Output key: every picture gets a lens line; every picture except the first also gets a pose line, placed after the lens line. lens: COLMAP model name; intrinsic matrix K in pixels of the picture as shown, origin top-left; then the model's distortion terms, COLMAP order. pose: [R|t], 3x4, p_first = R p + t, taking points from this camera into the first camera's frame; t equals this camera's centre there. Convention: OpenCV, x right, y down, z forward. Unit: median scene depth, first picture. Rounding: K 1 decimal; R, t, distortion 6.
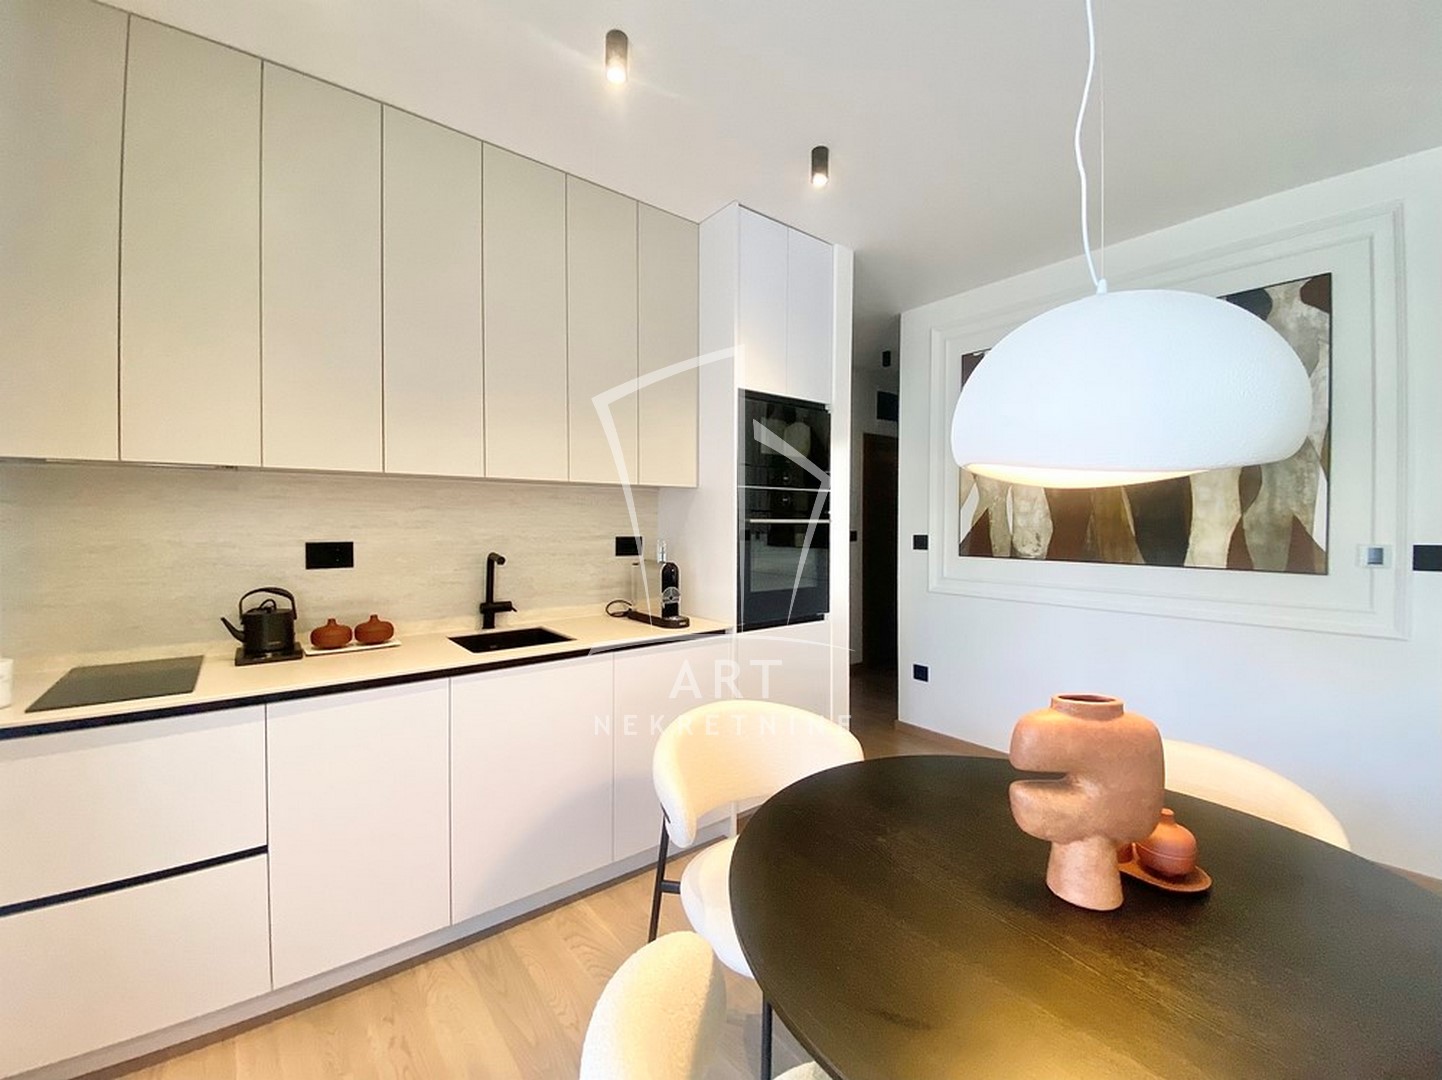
lens RADIAL K [[633.8, 0, 688.8], [0, 633.8, 529.0], [0, 0, 1]] dist [0.077038, -0.049007]
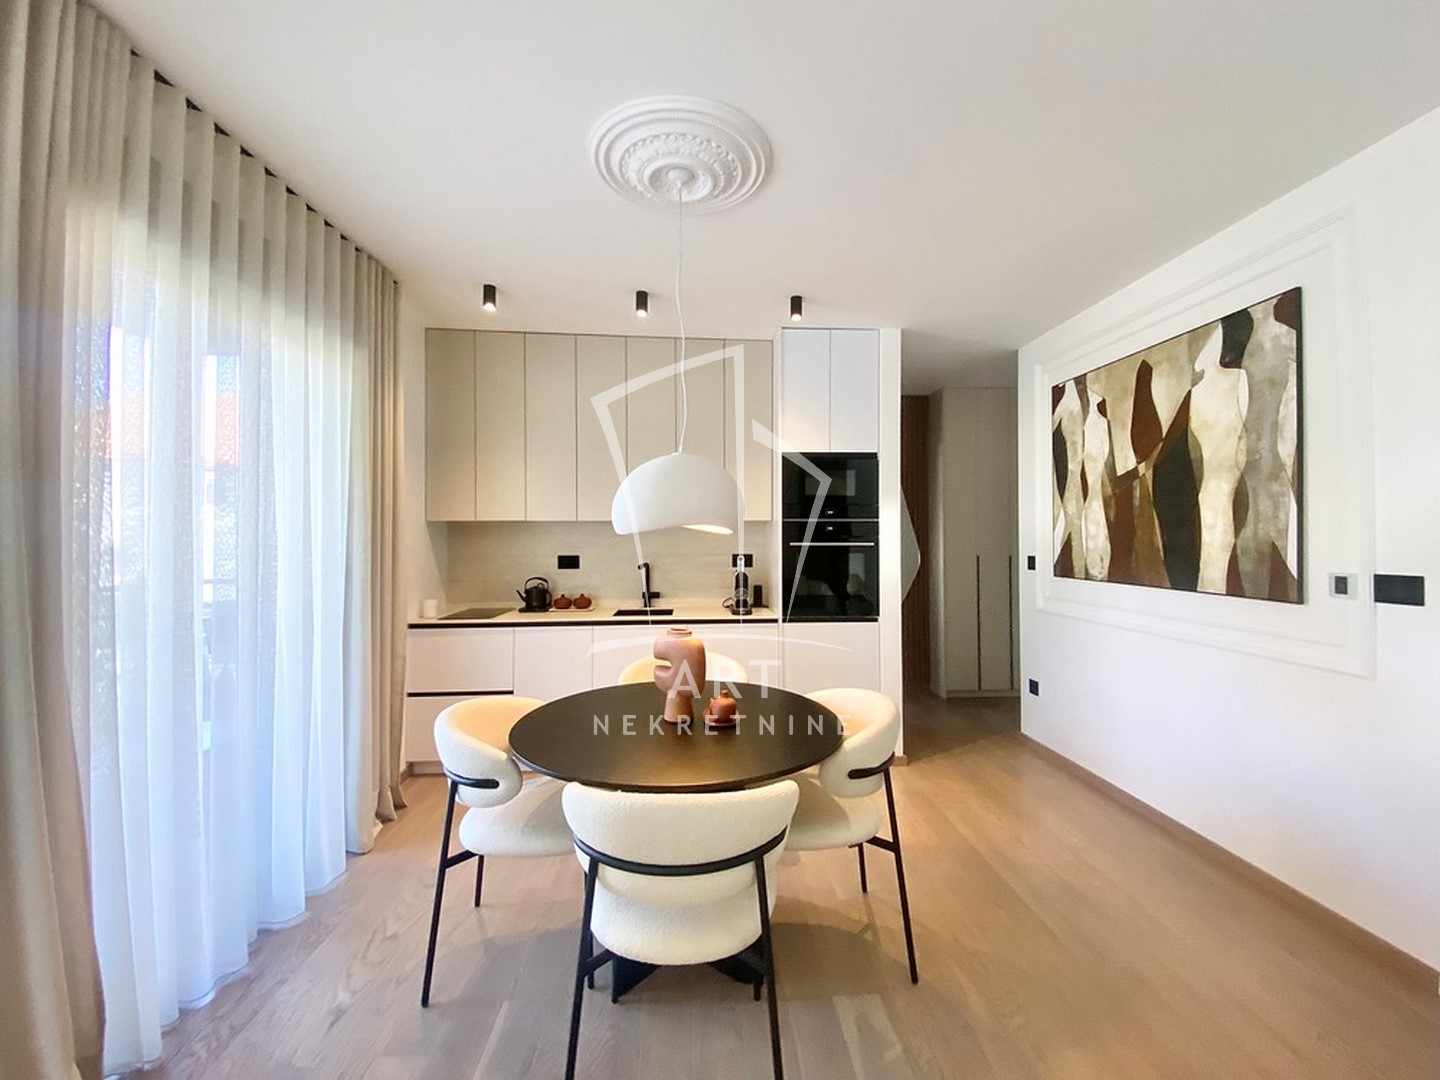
lens RADIAL K [[632.9, 0, 687.9], [0, 632.9, 529.0], [0, 0, 1]] dist [0.077038, -0.049007]
pose [[0.798541, -0.012364, -0.601814, 0.788570], [-0.002127, 0.999725, -0.023361, -0.013396], [0.601937, 0.019934, 0.798295, -0.278376]]
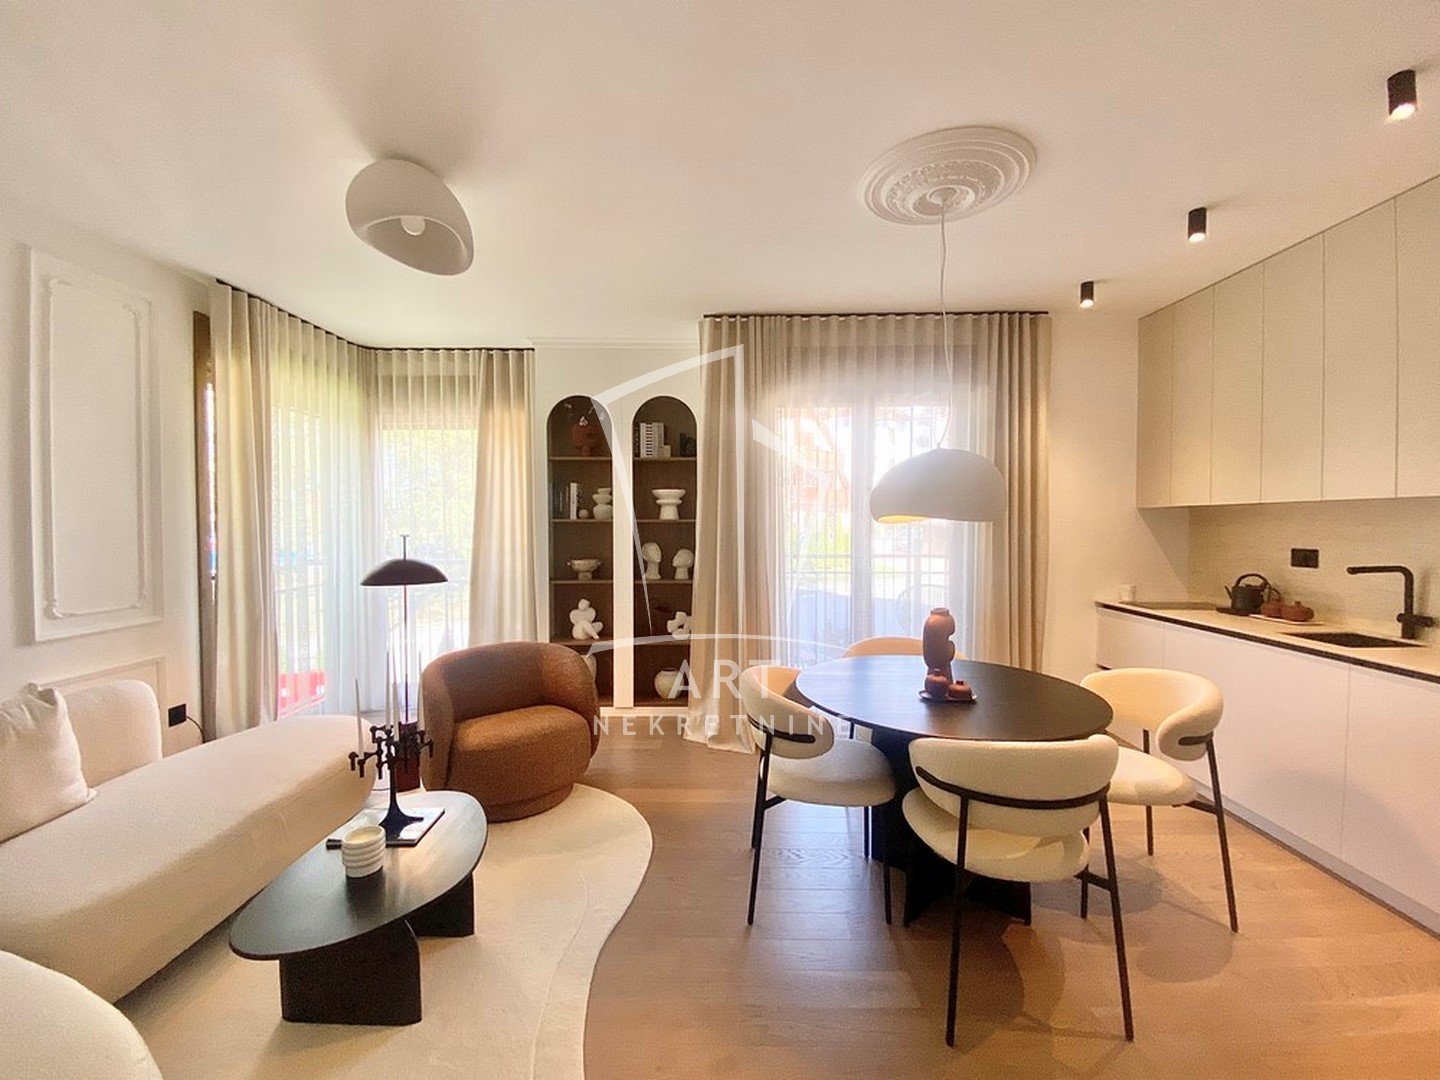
lens RADIAL K [[596.8, 0, 719.0], [0, 596.8, 535.0], [0, 0, 1]] dist [0.000843, -0.000092]
pose [[-0.636787, 0.009396, -0.770983, 1.165740], [-0.014583, 0.999600, 0.024228, -0.021243], [0.770902, 0.026671, -0.636395, 0.750681]]
